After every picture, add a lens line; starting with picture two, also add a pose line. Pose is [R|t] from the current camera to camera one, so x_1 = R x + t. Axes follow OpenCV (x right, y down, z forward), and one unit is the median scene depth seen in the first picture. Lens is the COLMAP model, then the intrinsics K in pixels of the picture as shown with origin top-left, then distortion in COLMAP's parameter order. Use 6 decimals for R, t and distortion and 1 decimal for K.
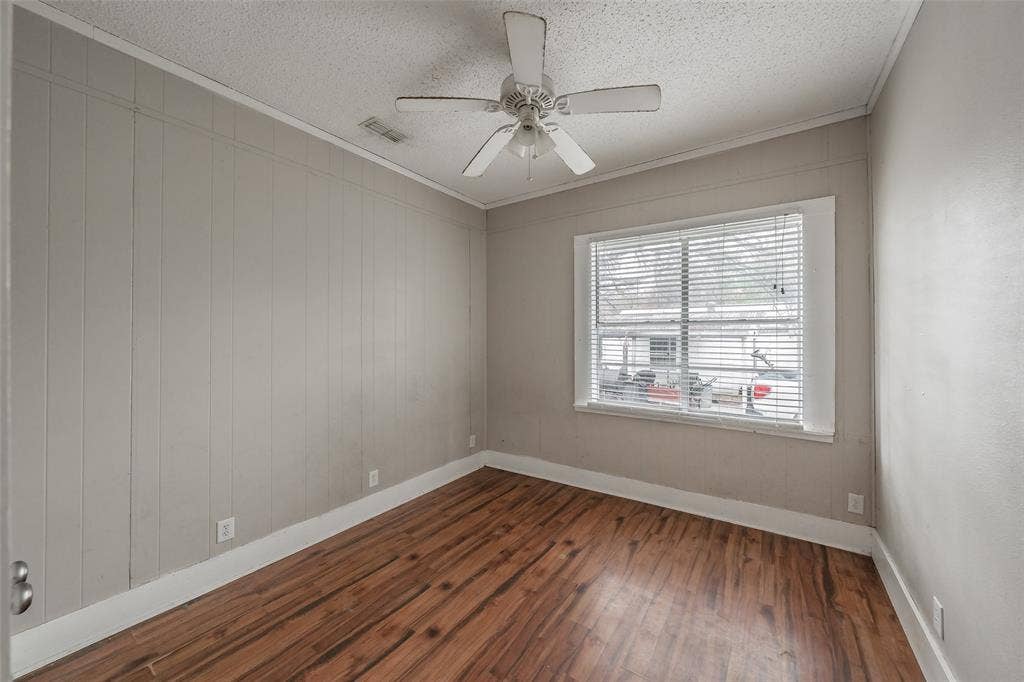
lens RADIAL K [[365.5, 0, 529.5], [0, 365.5, 337.7], [0, 0, 1]] dist [0.000729, 0.000352]
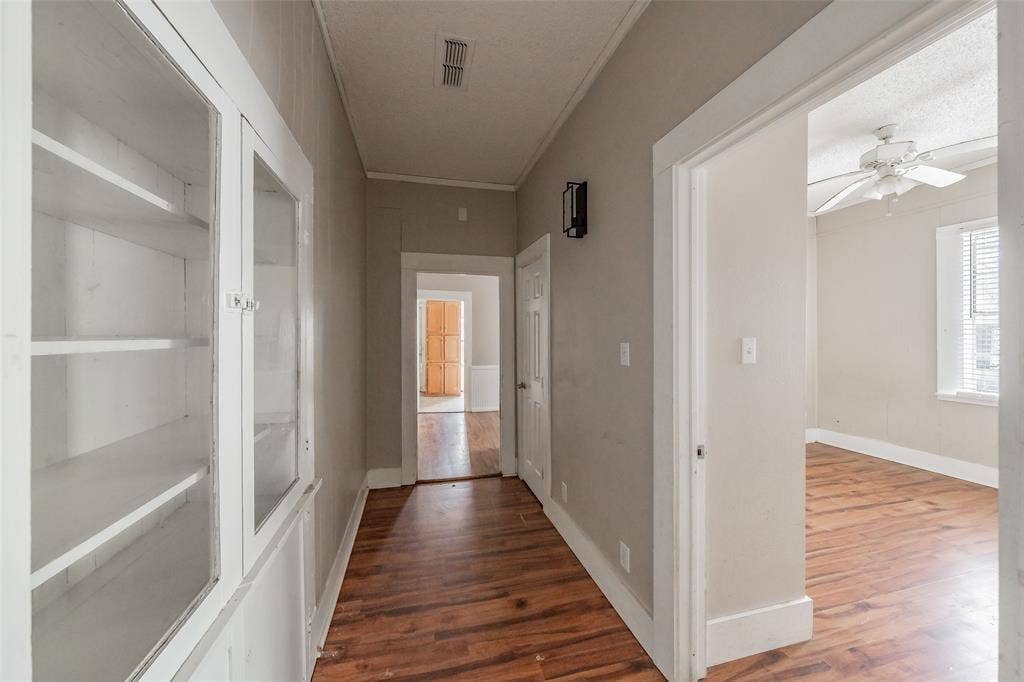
lens RADIAL K [[365.5, 0, 512.2], [0, 365.5, 333.9], [0, 0, 1]] dist [0.000729, 0.000352]
pose [[0.743636, -0.001227, -0.668584, -0.106240], [0.004571, 0.999984, 0.003249, 0.011365], [0.668570, -0.005472, 0.743630, -0.781932]]
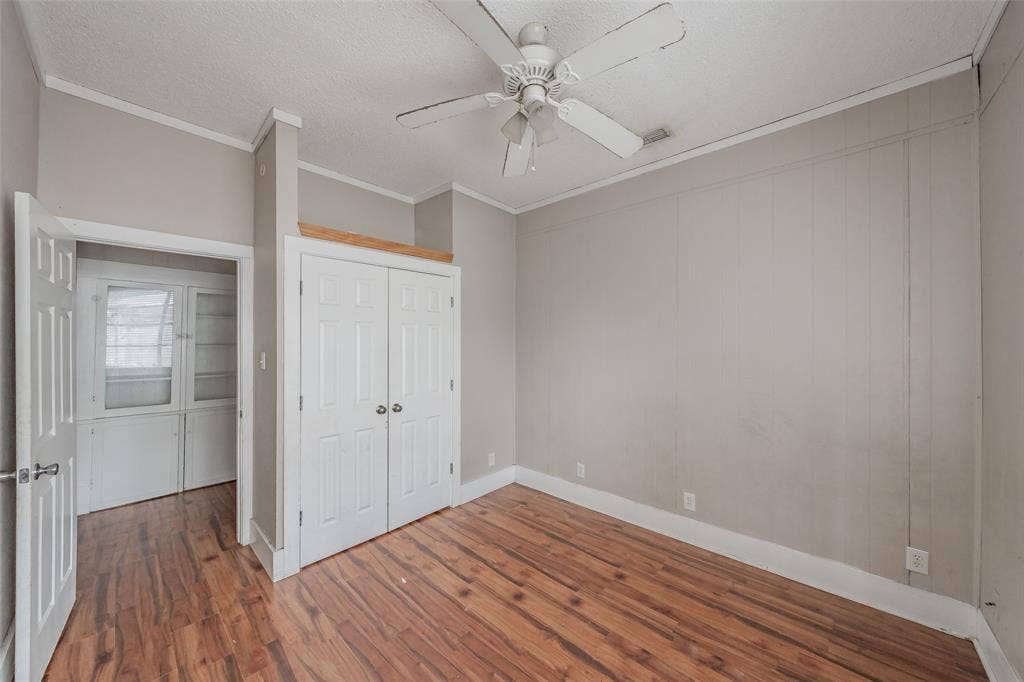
lens RADIAL K [[365.5, 0, 508.9], [0, 365.5, 339.2], [0, 0, 1]] dist [0.000729, 0.000352]
pose [[-0.160416, -0.001753, -0.987048, 0.676389], [0.002609, 0.999994, -0.002200, -0.029477], [0.987046, -0.002928, -0.160411, 0.845010]]
